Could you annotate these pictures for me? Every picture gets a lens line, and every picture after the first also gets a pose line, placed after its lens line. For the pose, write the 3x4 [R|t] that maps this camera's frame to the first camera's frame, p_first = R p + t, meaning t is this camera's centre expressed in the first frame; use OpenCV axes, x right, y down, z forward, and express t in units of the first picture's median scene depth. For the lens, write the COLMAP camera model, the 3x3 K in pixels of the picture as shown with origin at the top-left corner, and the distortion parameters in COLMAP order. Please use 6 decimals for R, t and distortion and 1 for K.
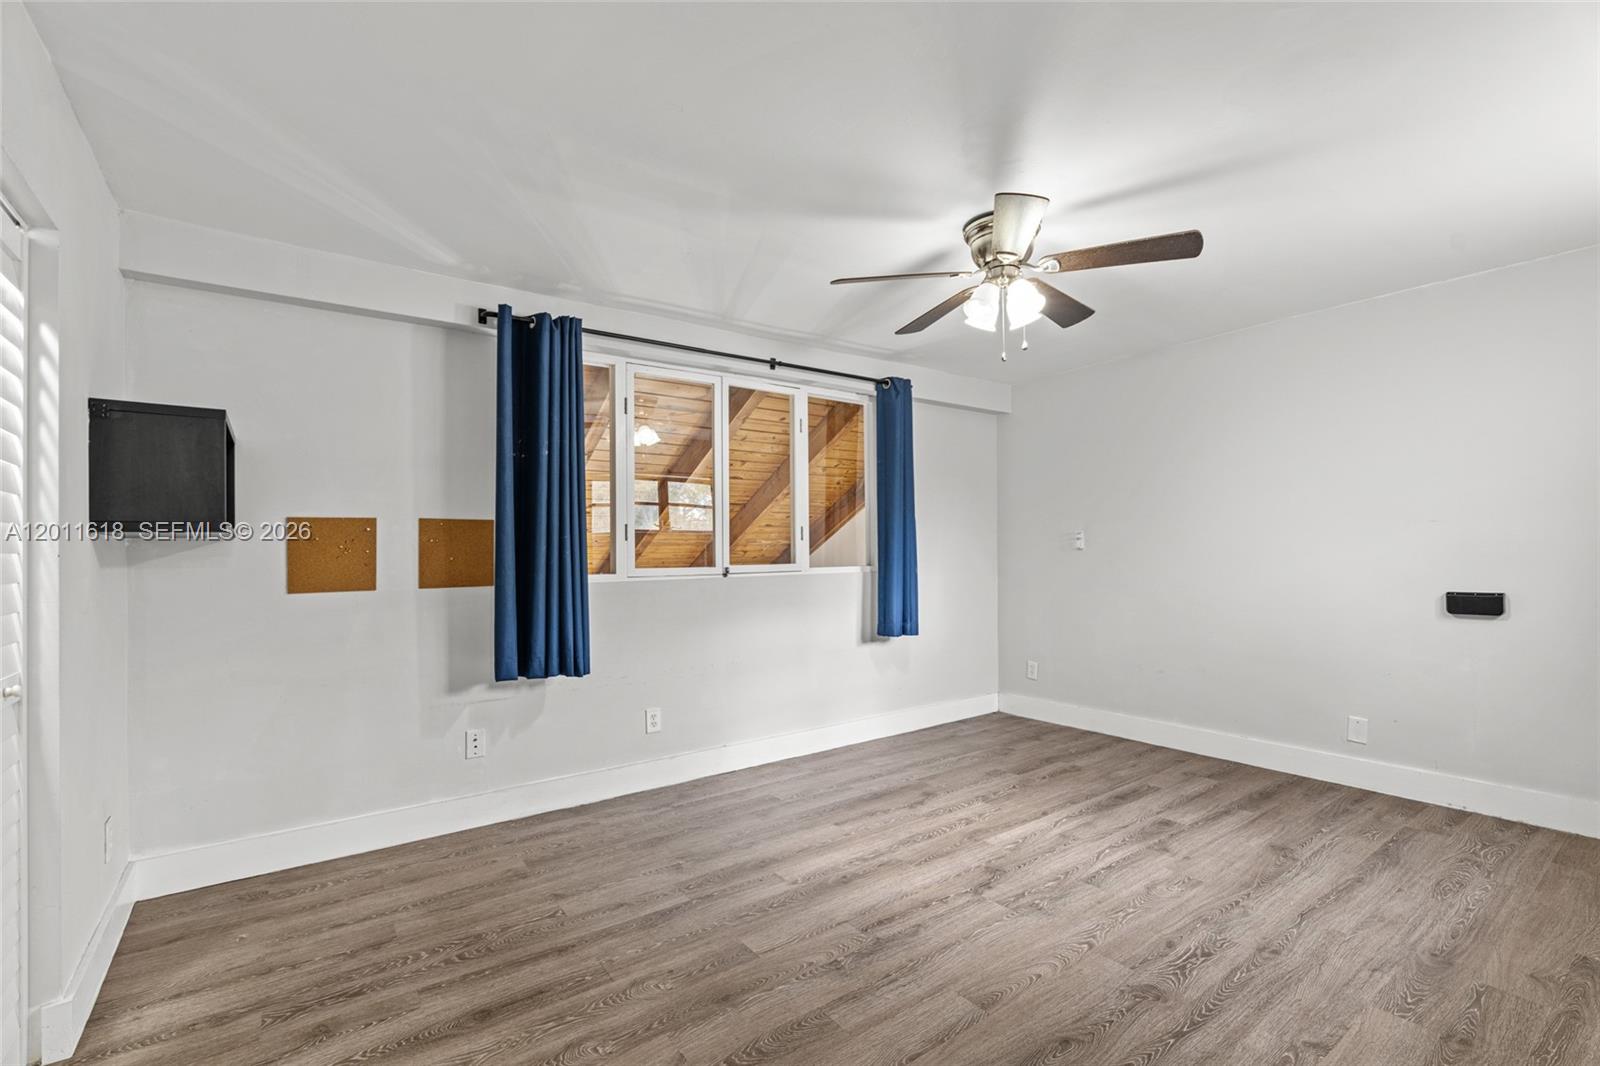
lens RADIAL K [[710.3, 0, 803.5], [0, 710.3, 541.6], [0, 0, 1]] dist [-0.001552, 0.000219]
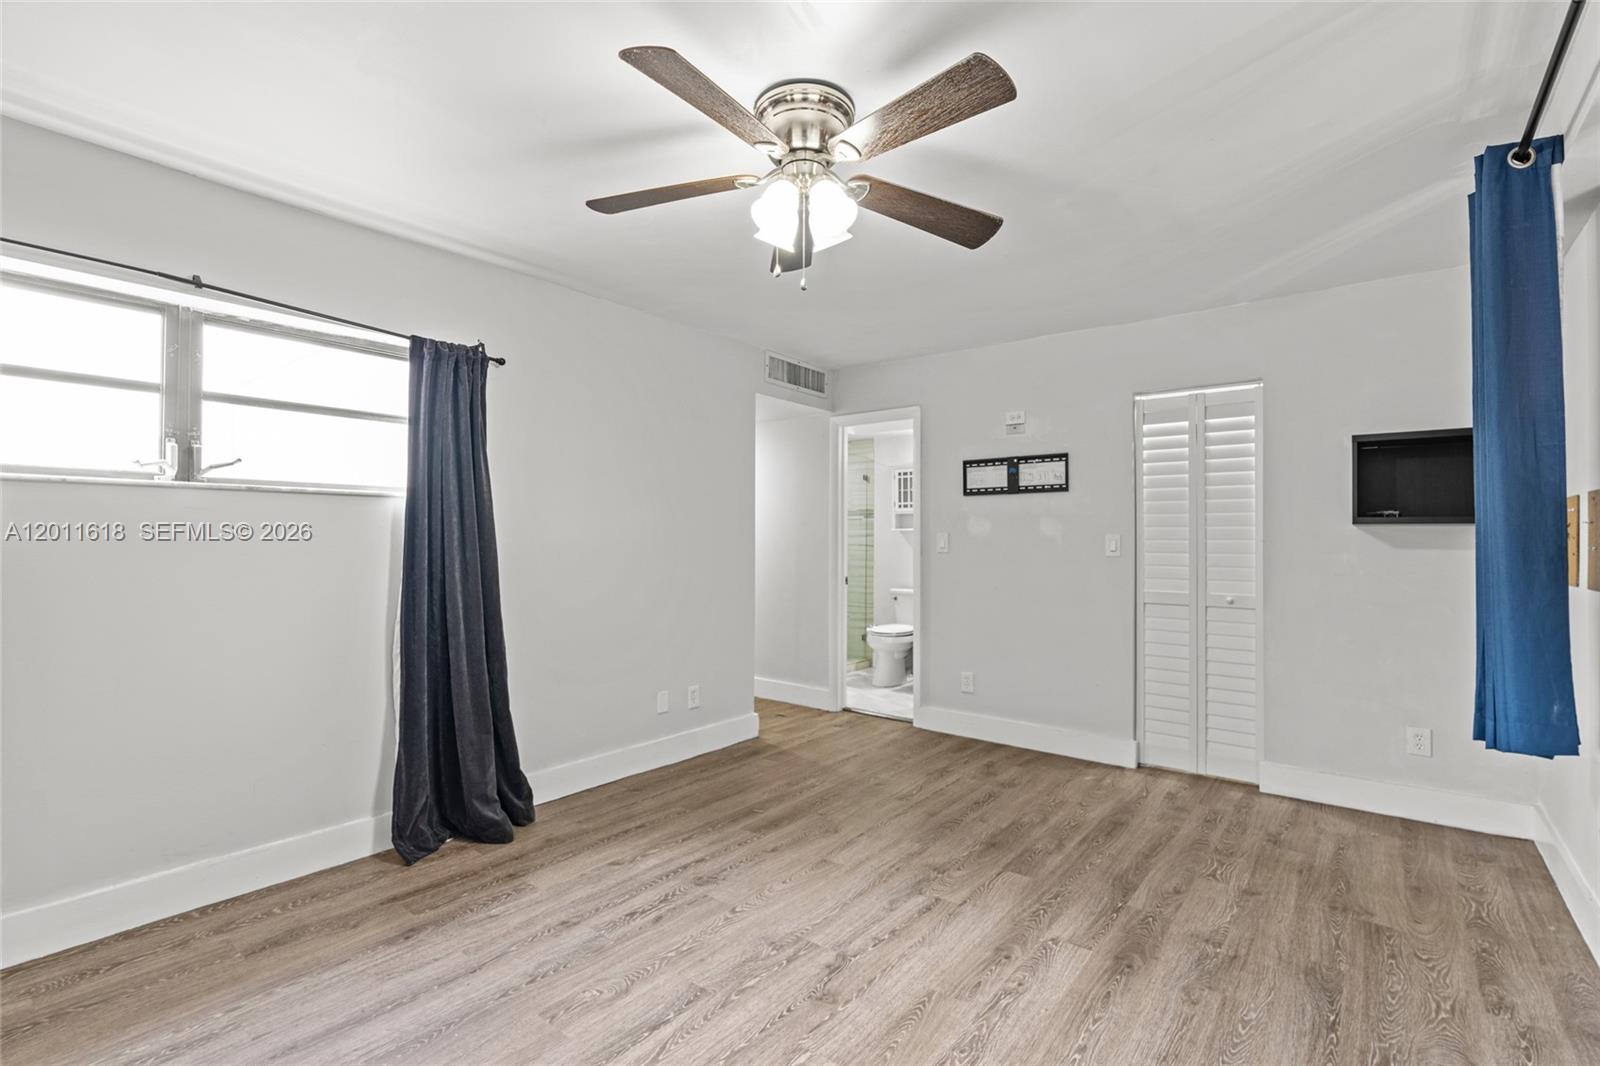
lens RADIAL K [[710.3, 0, 803.5], [0, 710.3, 541.6], [0, 0, 1]] dist [-0.001552, 0.000219]
pose [[-0.964859, 0.006474, -0.262690, 0.536770], [0.009557, 0.999900, -0.010458, 0.022082], [0.262595, -0.012601, -0.964824, 1.915090]]
